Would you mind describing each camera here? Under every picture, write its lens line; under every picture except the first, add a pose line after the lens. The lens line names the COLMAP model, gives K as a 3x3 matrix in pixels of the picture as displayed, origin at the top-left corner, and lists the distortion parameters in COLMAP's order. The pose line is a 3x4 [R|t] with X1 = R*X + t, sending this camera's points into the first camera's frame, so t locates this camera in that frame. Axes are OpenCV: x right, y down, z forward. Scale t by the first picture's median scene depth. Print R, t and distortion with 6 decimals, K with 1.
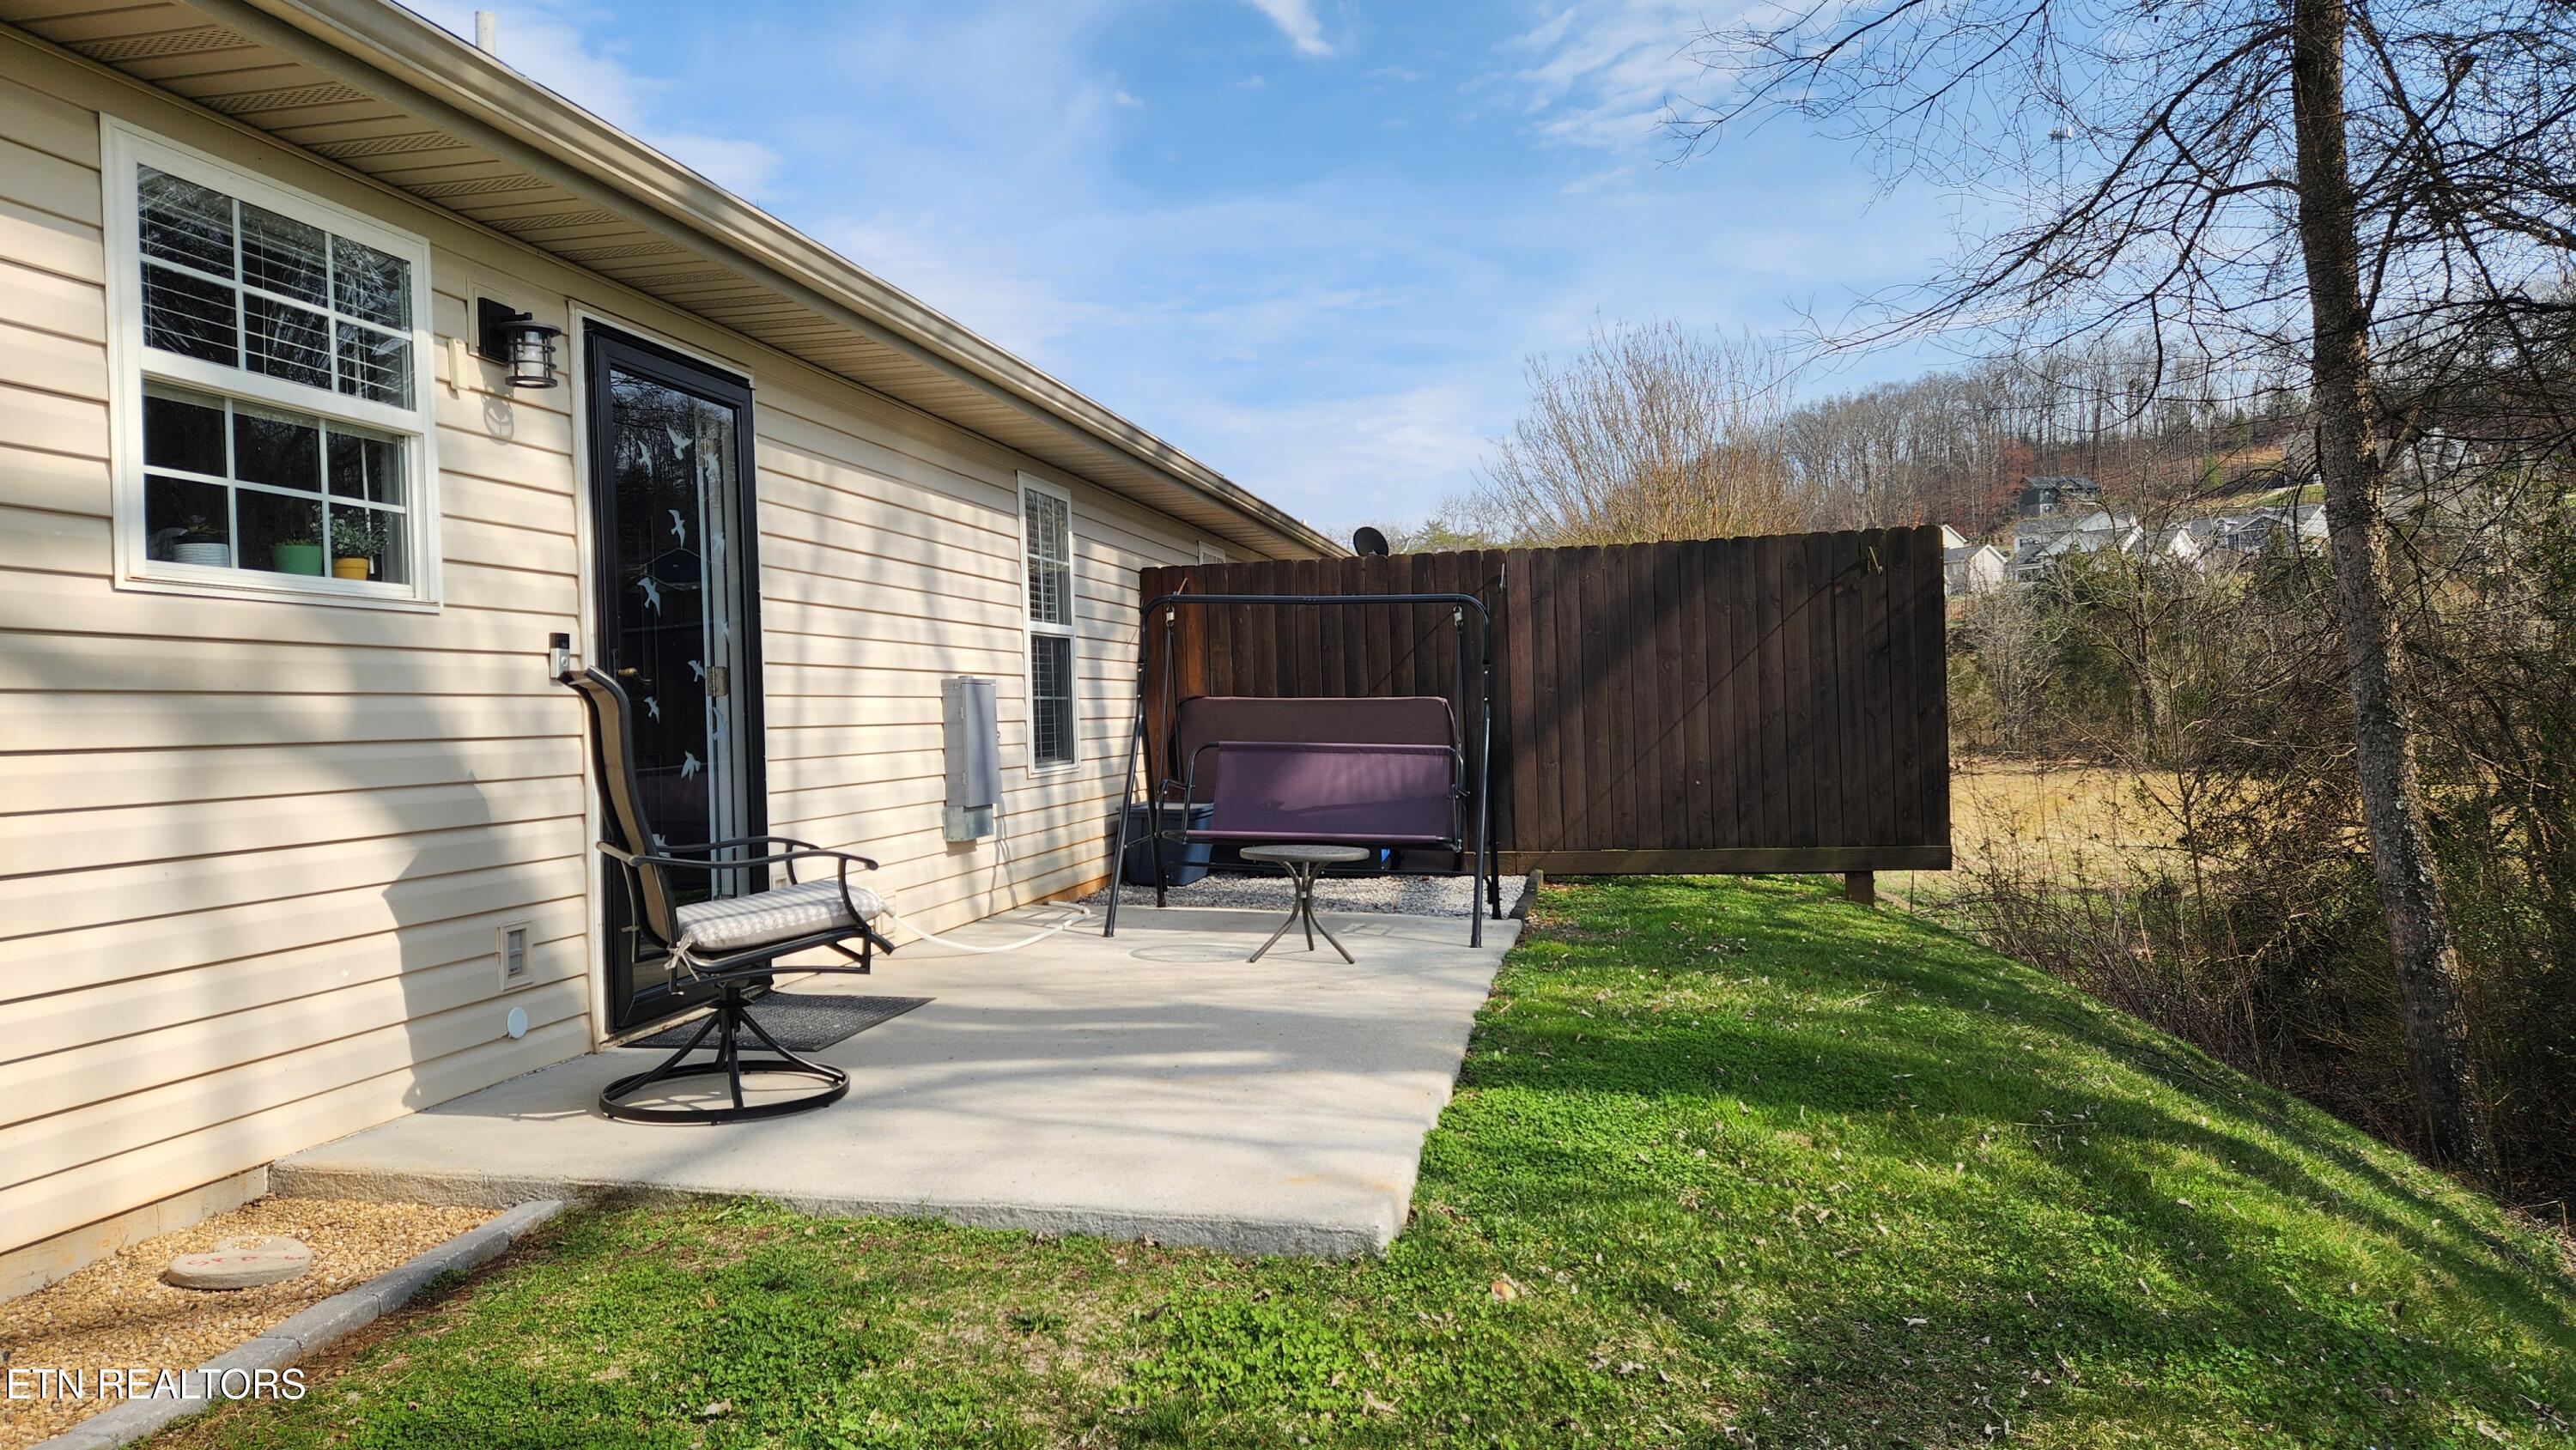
lens RADIAL K [[1708.4, 0, 1306.6], [0, 1708.4, 717.7], [0, 0, 1]] dist [0.090990, -0.082717]
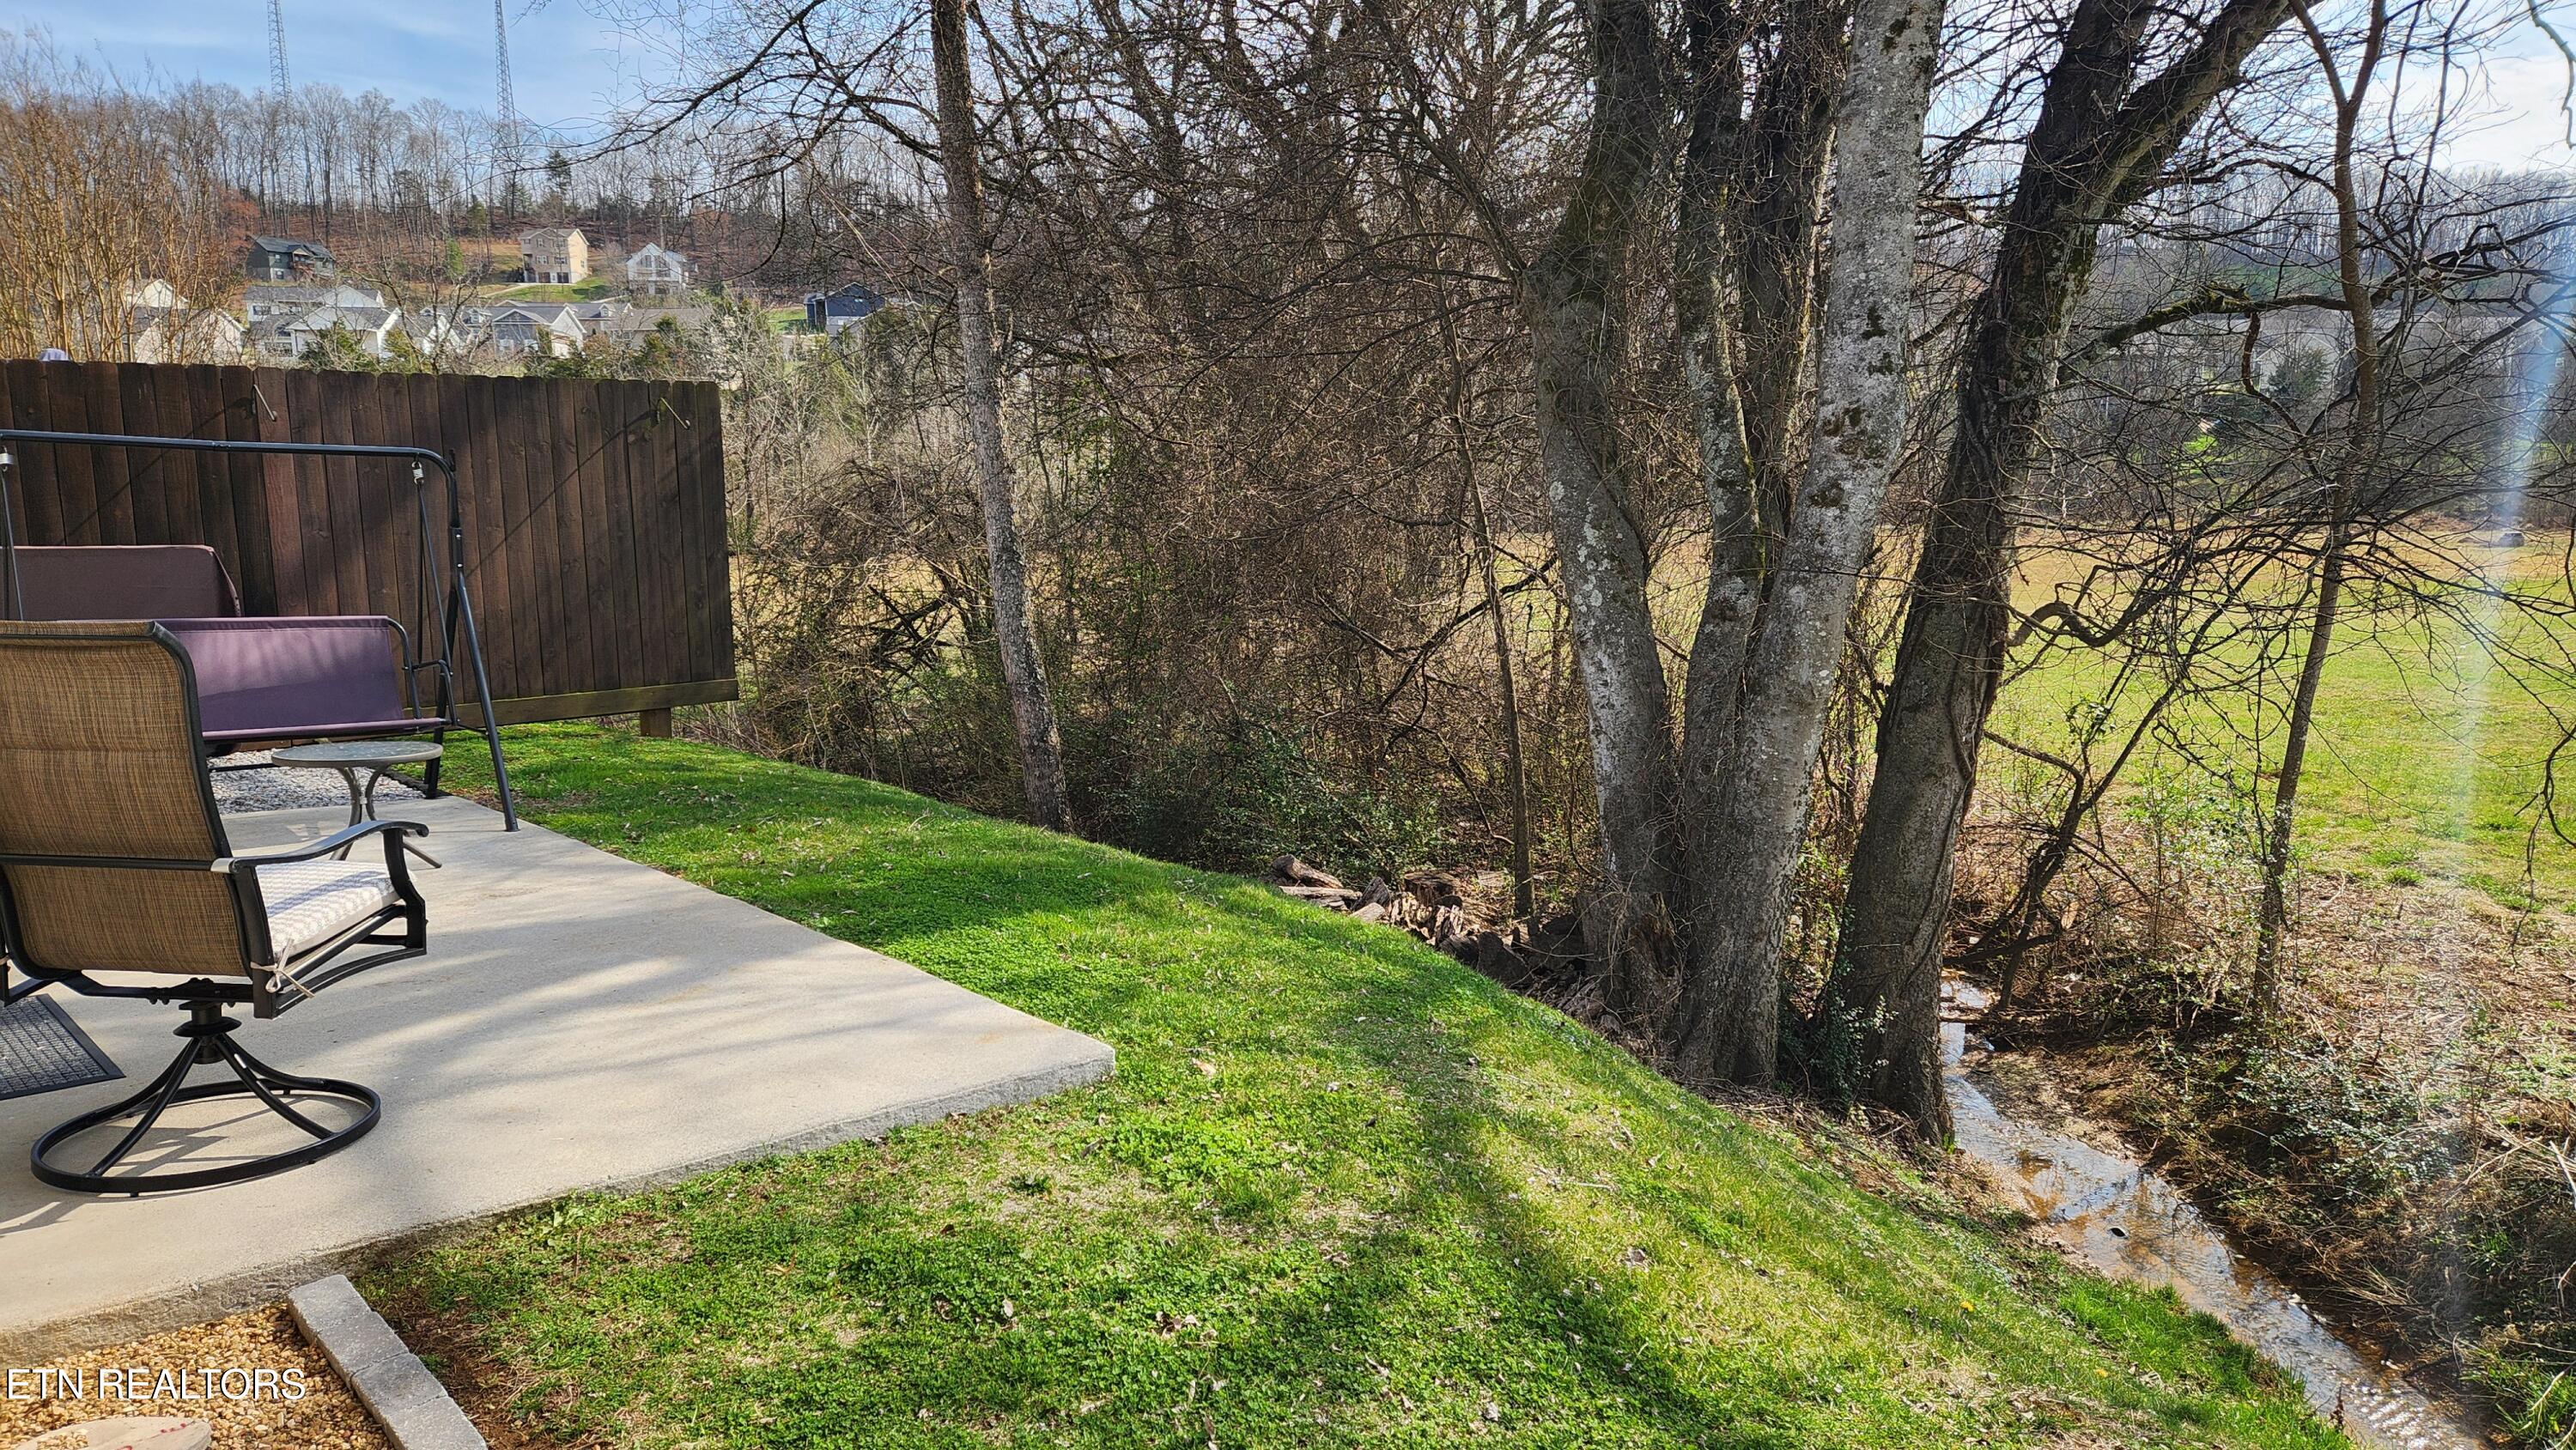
lens RADIAL K [[1708.4, 0, 1306.6], [0, 1708.4, 717.7], [0, 0, 1]] dist [0.090990, -0.082717]
pose [[0.591876, -0.089214, 0.801077, -0.293037], [-0.009498, 0.993015, 0.117607, -0.033519], [-0.805973, -0.077217, 0.586894, 0.053830]]
